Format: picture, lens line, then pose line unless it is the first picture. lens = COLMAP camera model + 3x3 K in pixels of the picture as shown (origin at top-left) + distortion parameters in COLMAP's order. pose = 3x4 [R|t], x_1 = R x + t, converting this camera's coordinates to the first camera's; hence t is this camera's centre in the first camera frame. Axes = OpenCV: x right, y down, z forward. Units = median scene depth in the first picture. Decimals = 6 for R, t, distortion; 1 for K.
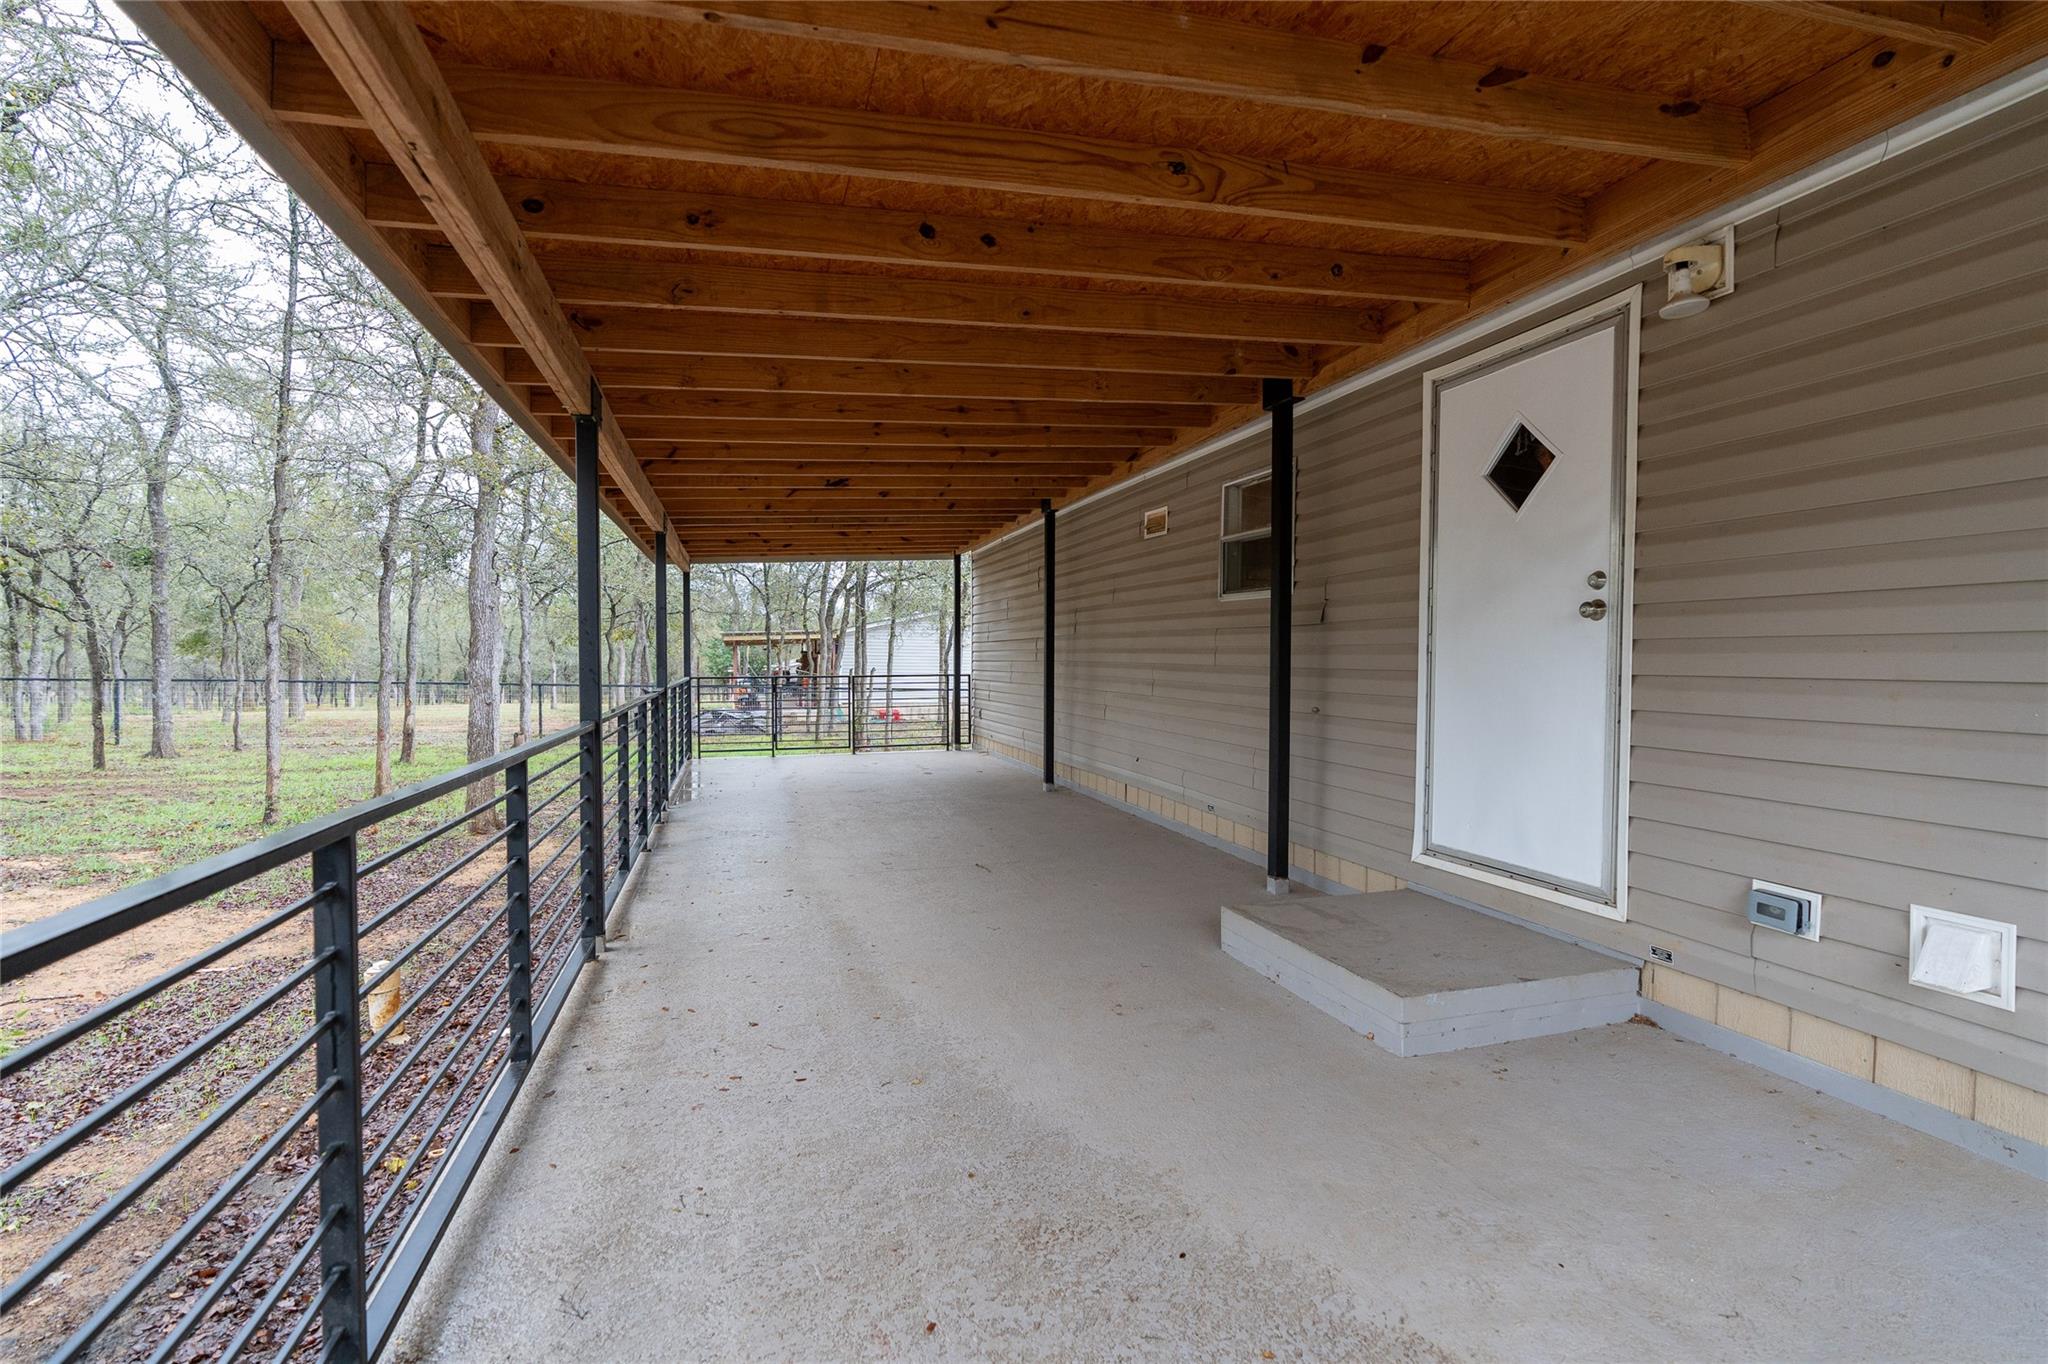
lens RADIAL K [[931.5, 0, 1029.3], [0, 931.5, 677.5], [0, 0, 1]] dist [-0.012668, 0.006536]
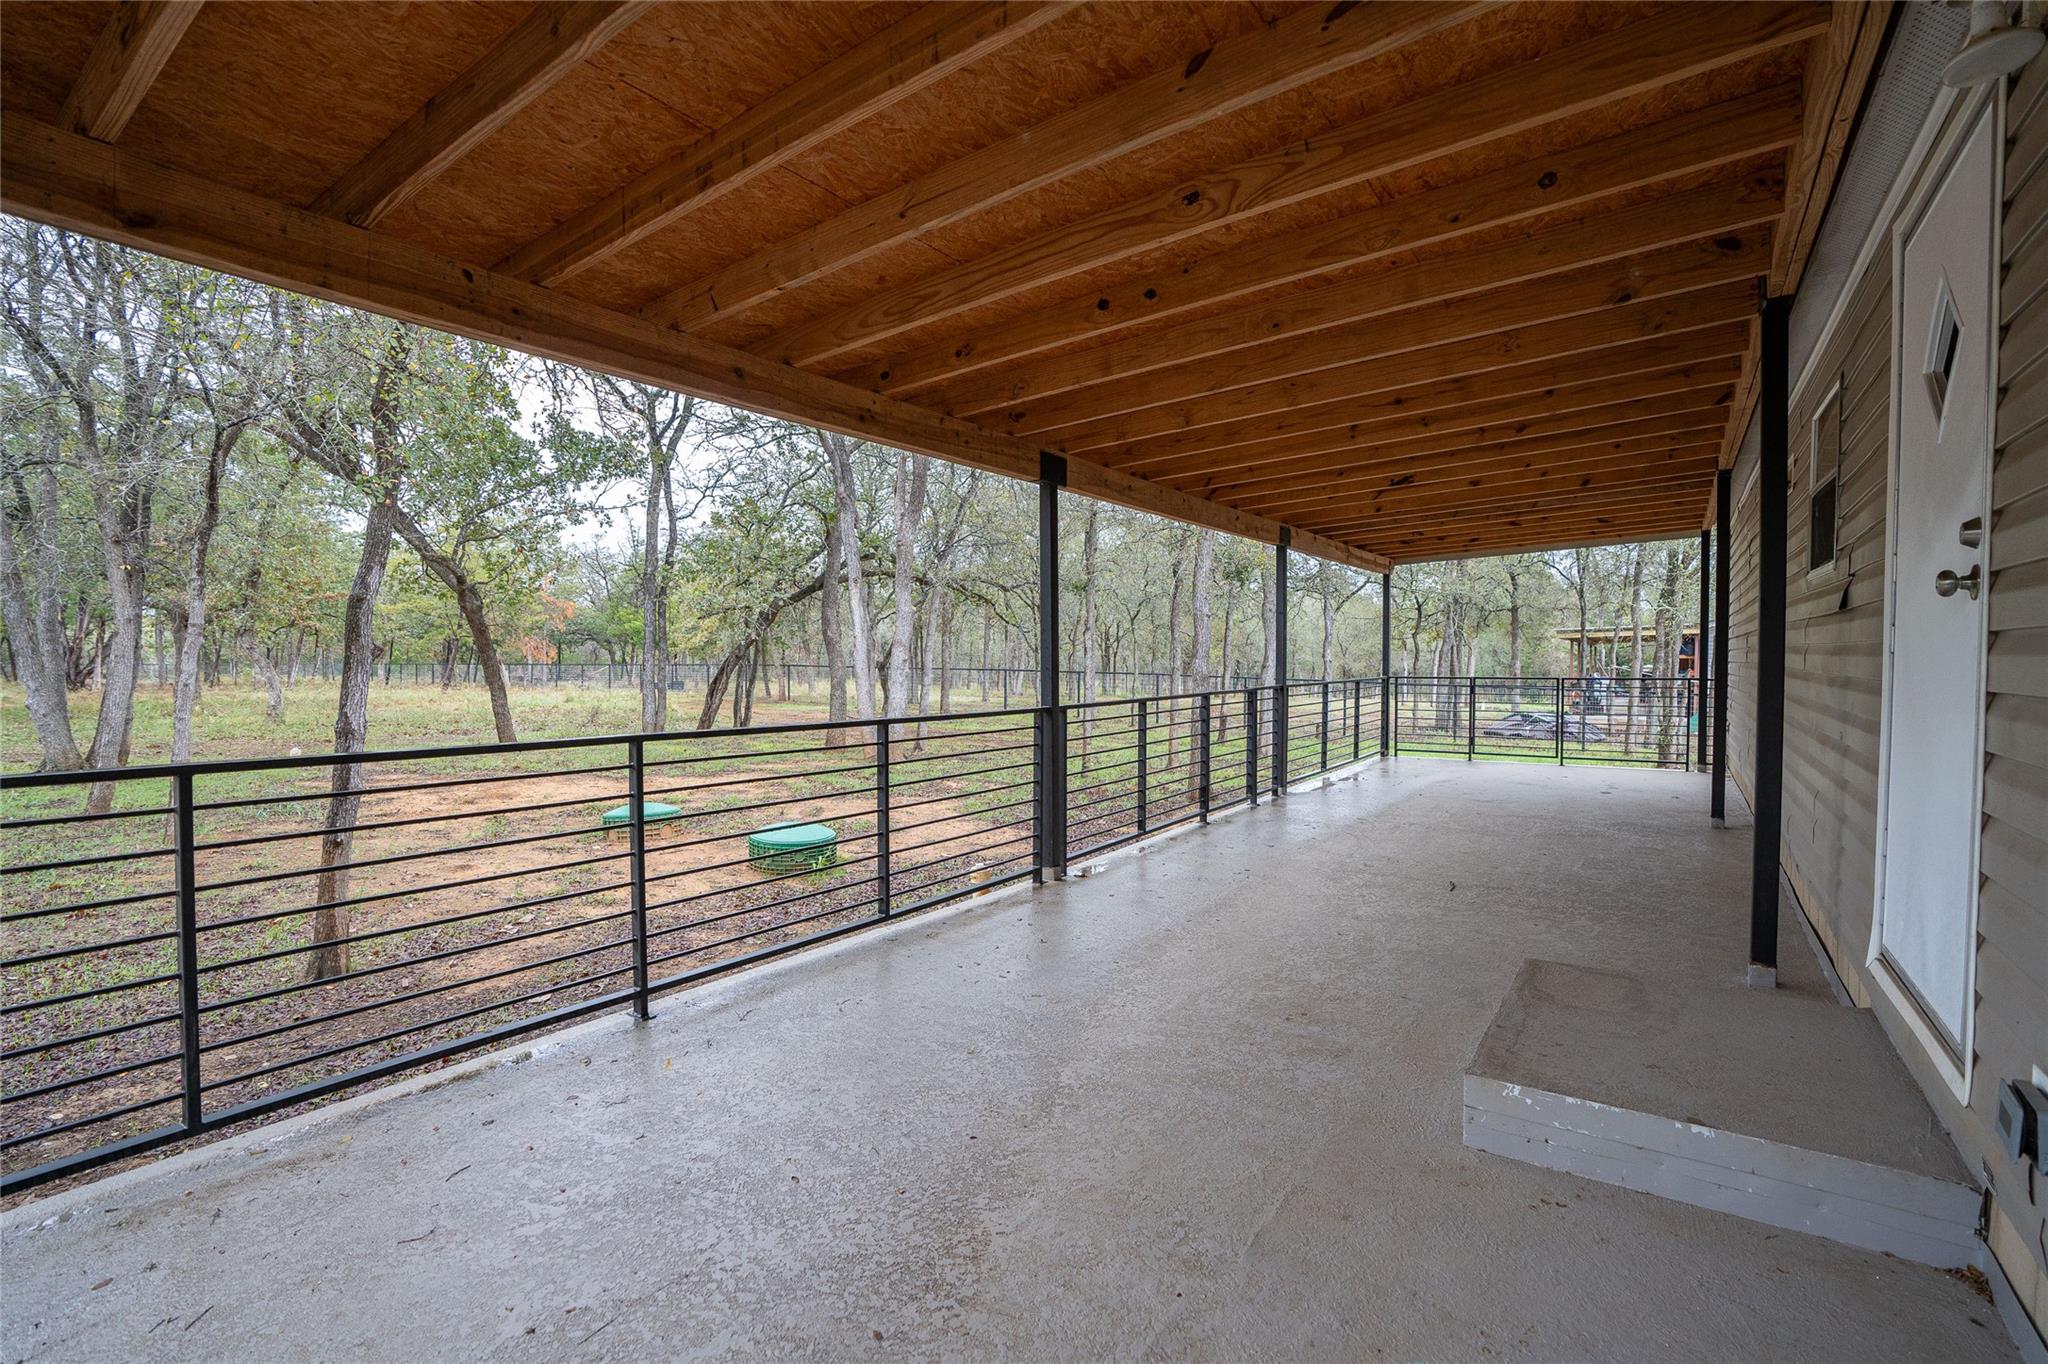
lens RADIAL K [[941.9, 0, 1020.7], [0, 941.9, 670.4], [0, 0, 1]] dist [-0.040700, 0.000277]
pose [[0.617797, 0.011055, -0.786260, 0.552938], [-0.015979, 0.999871, 0.001504, -0.005680], [0.786175, 0.011635, 0.617894, 0.123559]]
